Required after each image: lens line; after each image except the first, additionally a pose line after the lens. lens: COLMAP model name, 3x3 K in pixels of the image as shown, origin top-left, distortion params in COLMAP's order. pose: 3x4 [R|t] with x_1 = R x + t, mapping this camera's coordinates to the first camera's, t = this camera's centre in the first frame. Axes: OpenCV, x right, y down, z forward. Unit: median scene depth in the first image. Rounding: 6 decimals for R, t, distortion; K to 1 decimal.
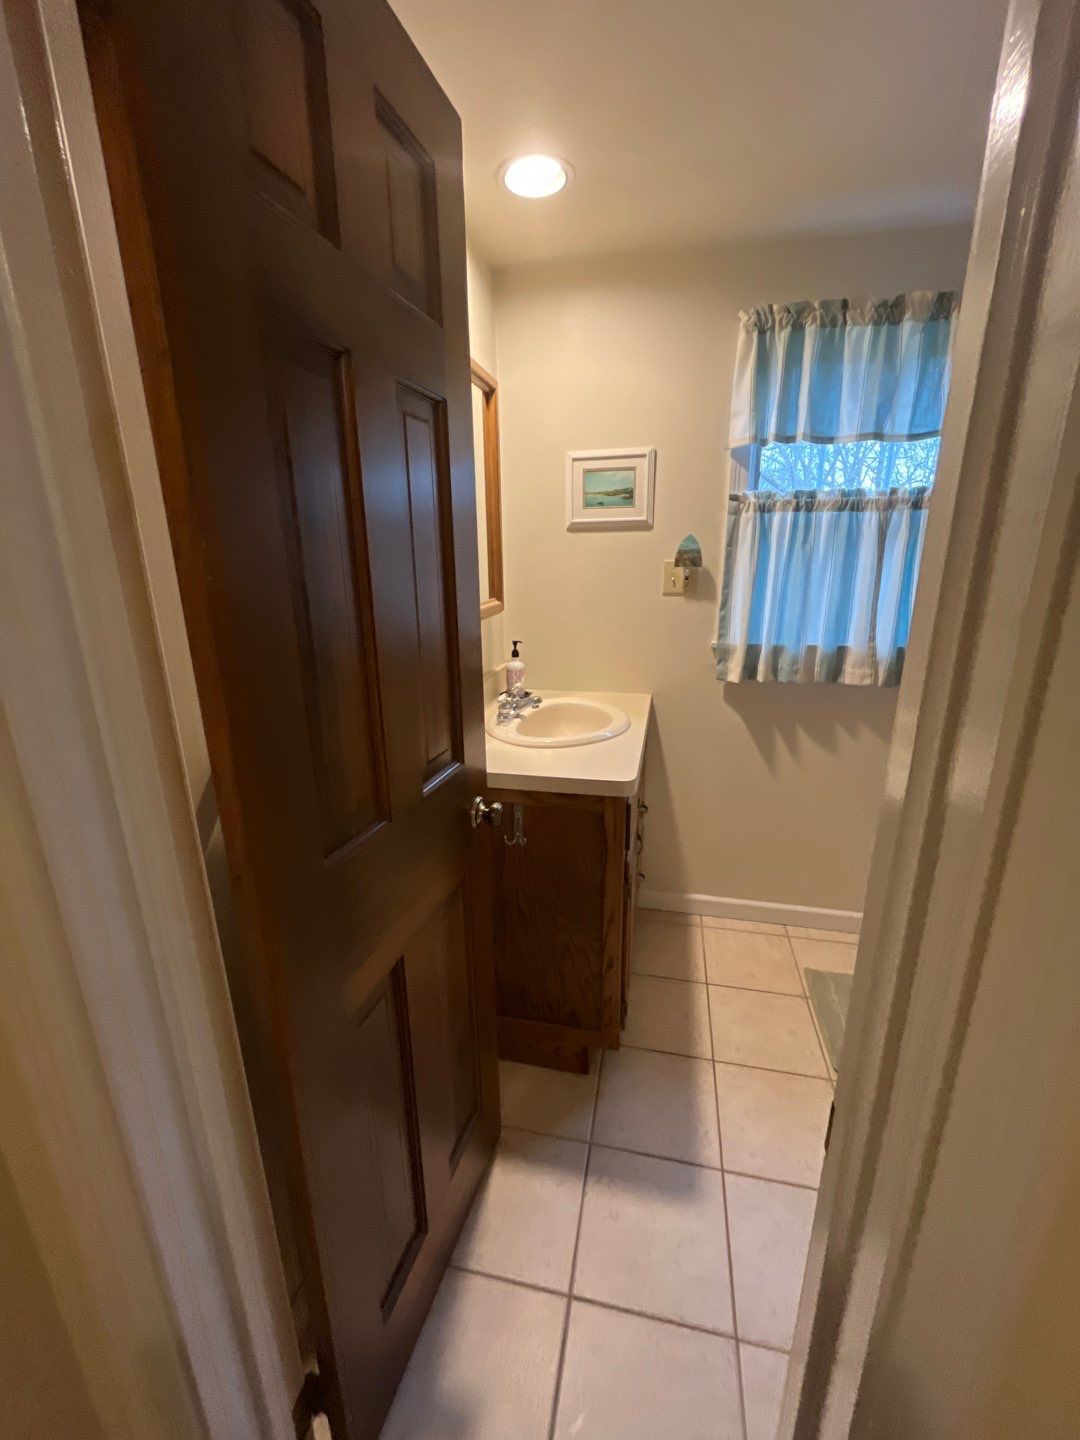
lens RADIAL K [[580.1, 0, 541.1], [0, 580.1, 718.2], [0, 0, 1]] dist [-0.003799, -0.000901]
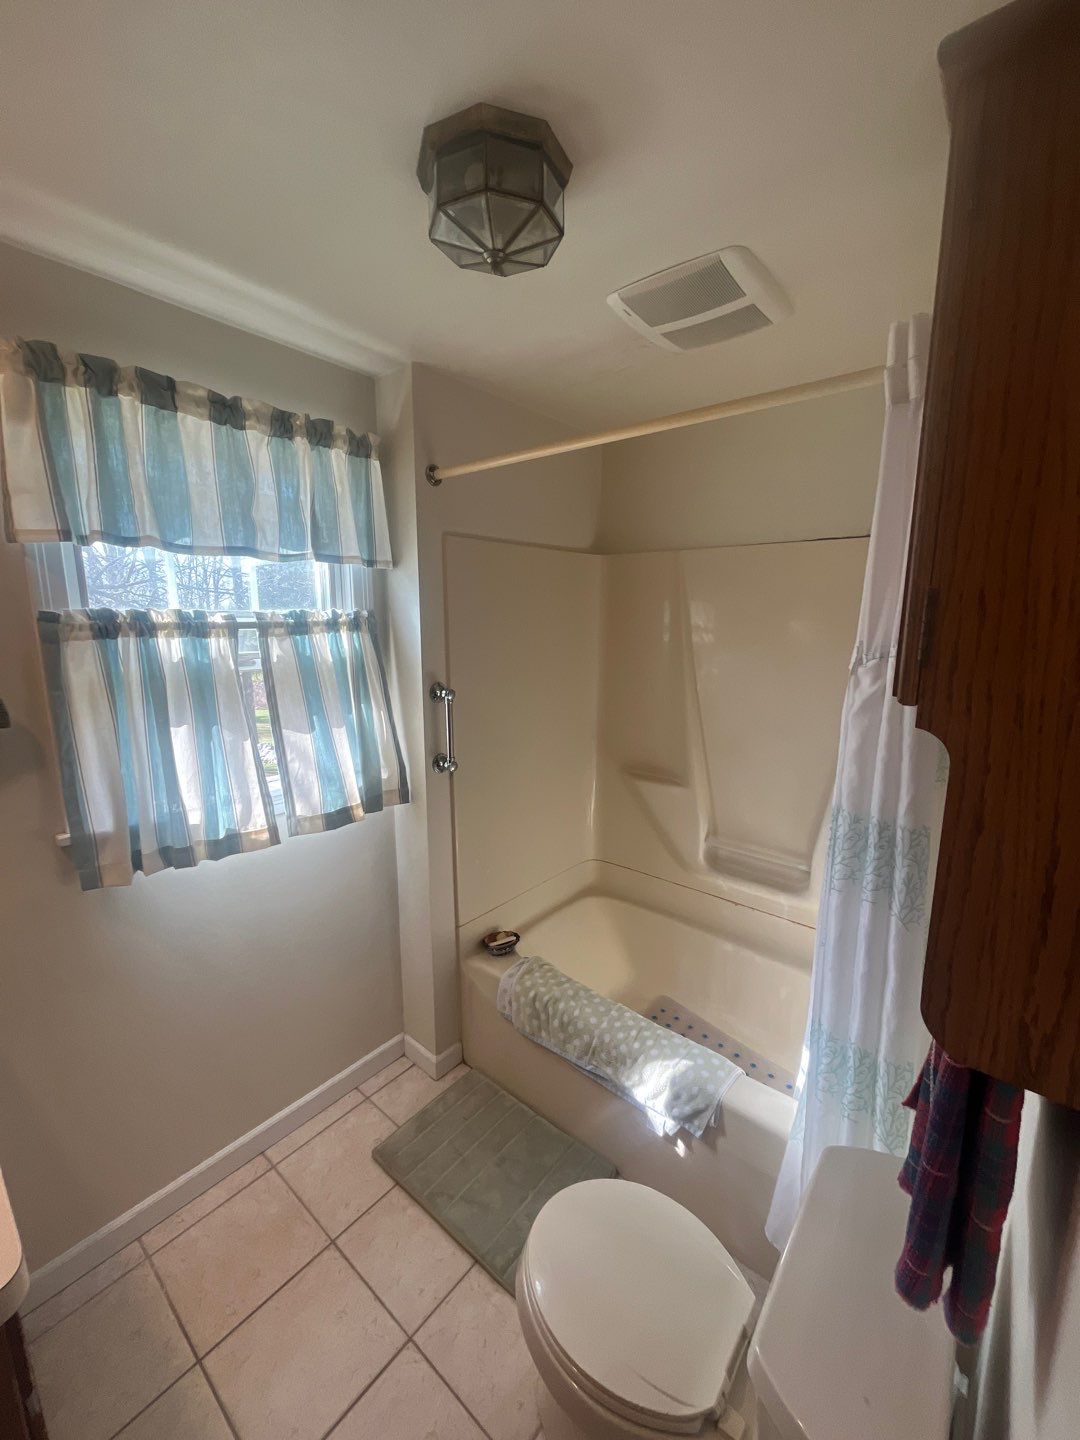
lens RADIAL K [[574.4, 0, 543.1], [0, 574.4, 718.1], [0, 0, 1]] dist [0.000980, -0.005448]
pose [[0.461387, -0.144432, 0.875363, 0.015052], [0.240301, 0.970123, 0.033409, -0.159870], [-0.854036, 0.194936, 0.482310, 0.246160]]
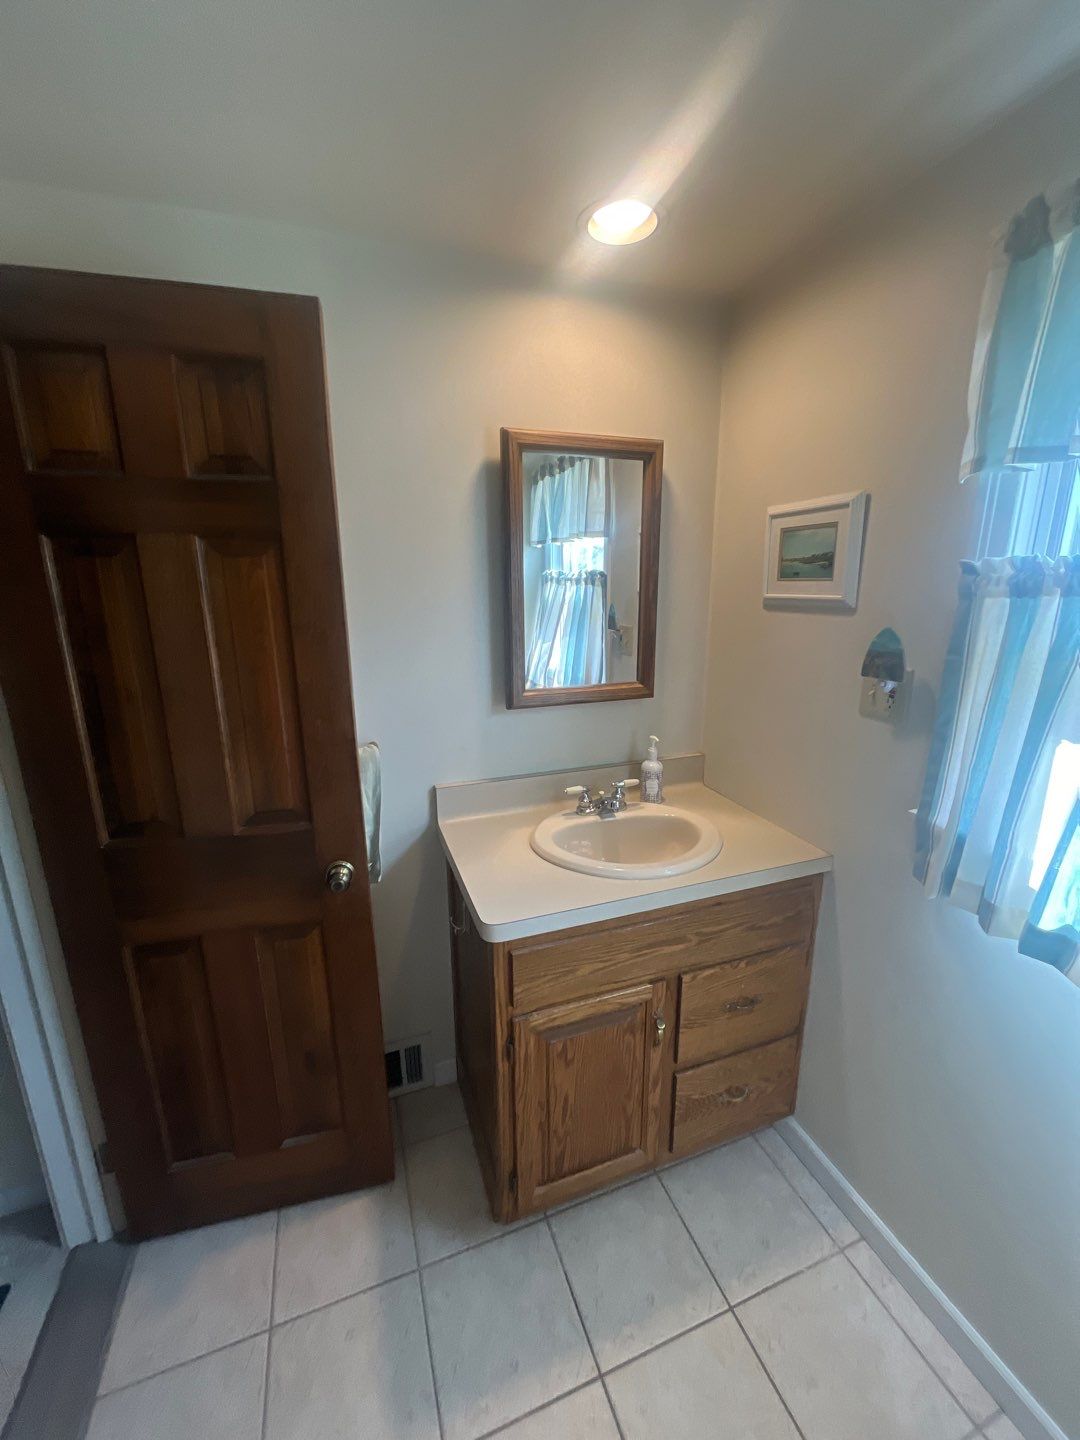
lens RADIAL K [[576.7, 0, 540.0], [0, 576.7, 720.0], [0, 0, 1]] dist [0.000252, -0.000336]
pose [[0.531498, 0.207241, -0.821316, 0.581296], [-0.230222, 0.968452, 0.095384, -0.198243], [0.815173, 0.138389, 0.562442, 0.380290]]
